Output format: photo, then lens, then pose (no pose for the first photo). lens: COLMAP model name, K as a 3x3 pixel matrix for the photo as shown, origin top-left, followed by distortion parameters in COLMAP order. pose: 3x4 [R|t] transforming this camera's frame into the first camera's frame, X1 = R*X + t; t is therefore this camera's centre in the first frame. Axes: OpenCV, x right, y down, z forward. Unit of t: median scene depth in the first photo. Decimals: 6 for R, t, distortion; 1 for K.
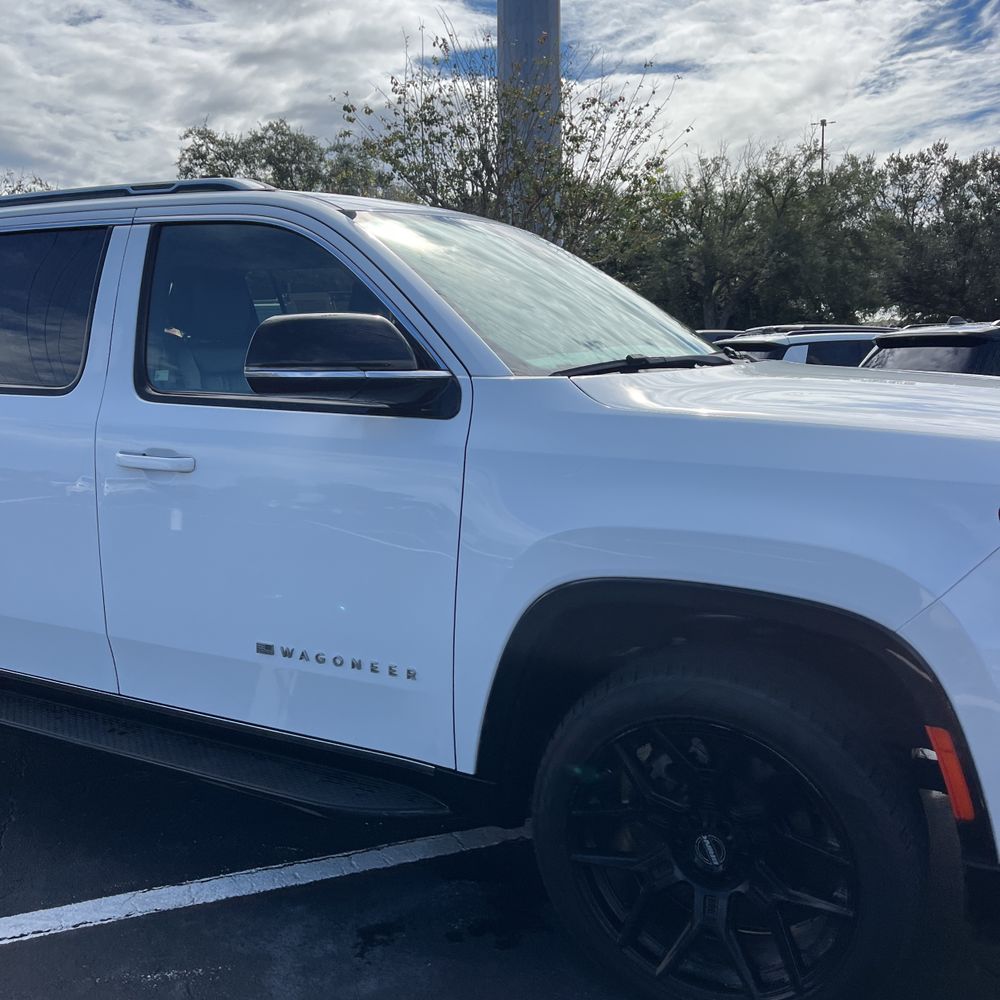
lens RADIAL K [[1016.6, 0, 507.1], [0, 1016.6, 492.7], [0, 0, 1]] dist [0.003763, 0.000000]
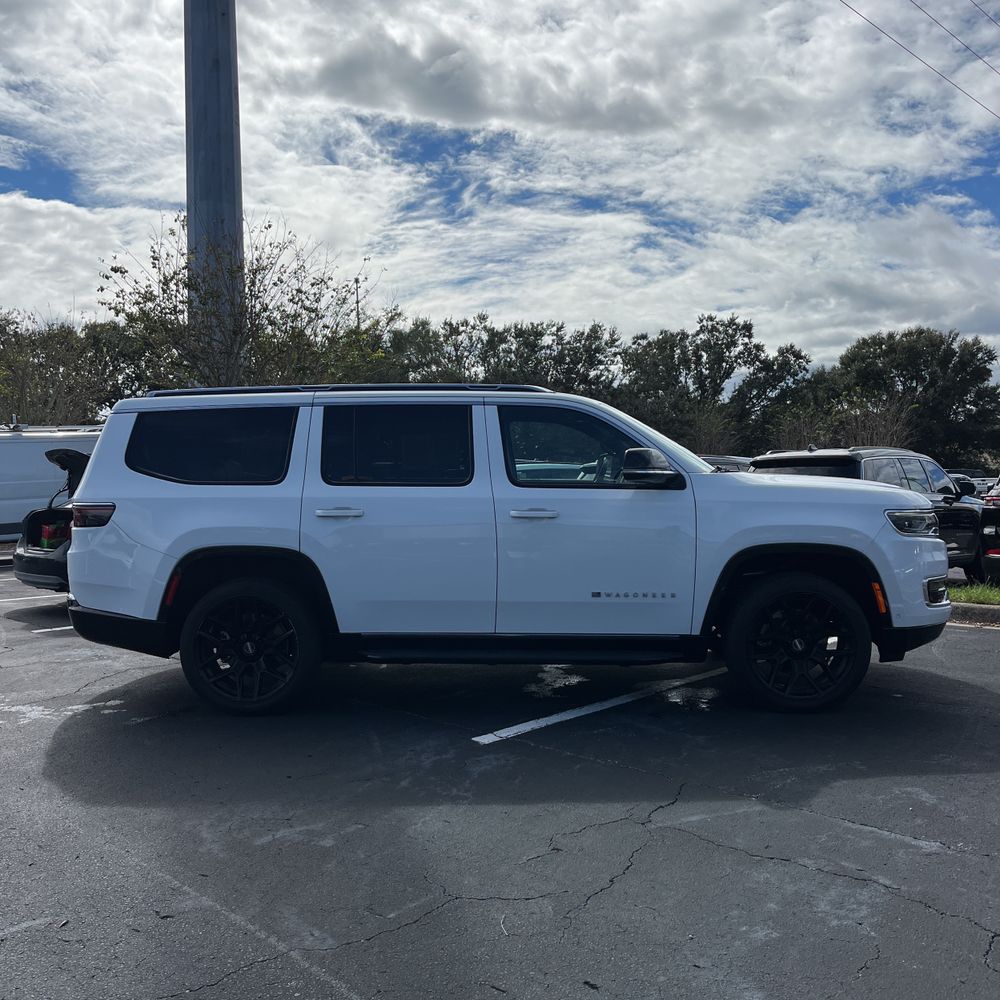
lens RADIAL K [[1016.6, 0, 501.7], [0, 1016.6, 498.0], [0, 0, 1]] dist [0.003763, 0.000000]
pose [[0.897313, -0.007197, 0.441337, -0.084985], [0.062705, 0.991805, -0.111316, 0.010678], [-0.436919, 0.127559, 0.890410, -0.056205]]
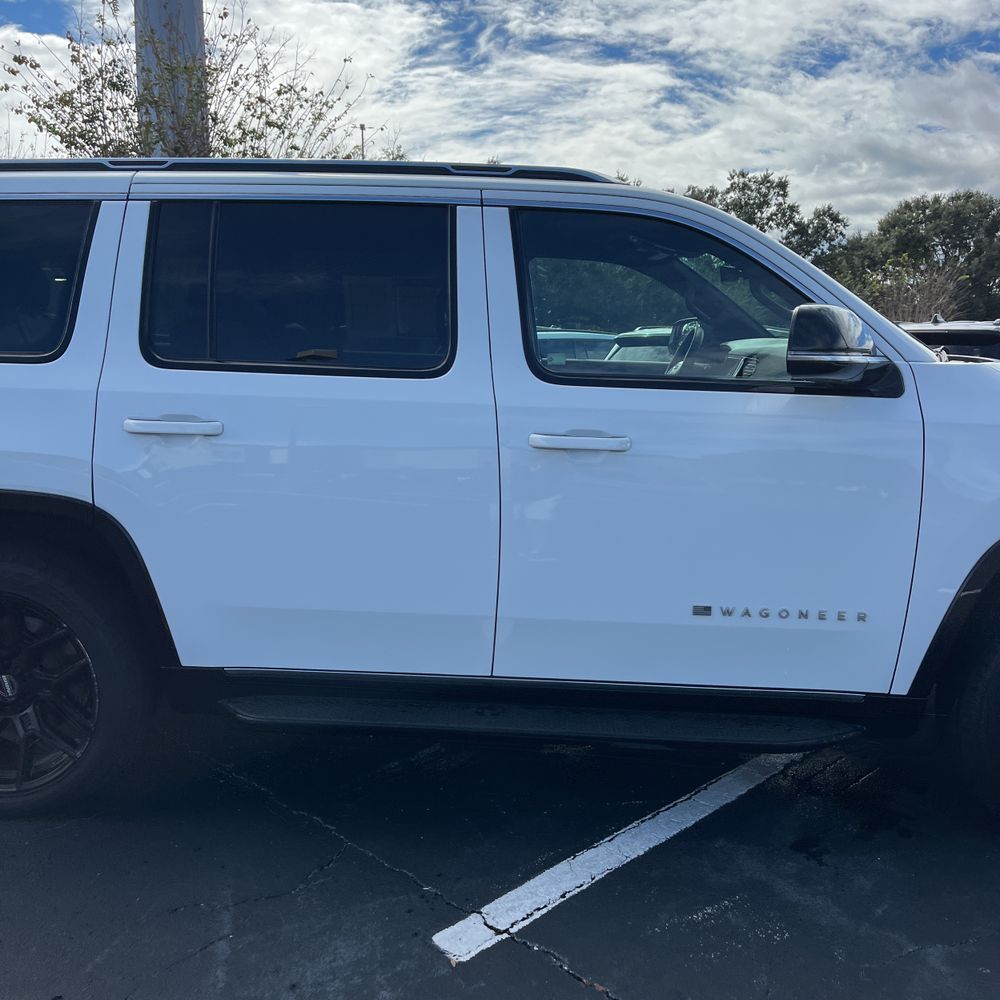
lens RADIAL K [[1016.6, 0, 490.1], [0, 1016.6, 504.8], [0, 0, 1]] dist [0.003763, 0.000000]
pose [[0.905745, -0.041442, 0.421791, -0.054000], [0.033887, 0.999103, 0.025395, 0.000256], [-0.422466, -0.008708, 0.906337, 0.006505]]
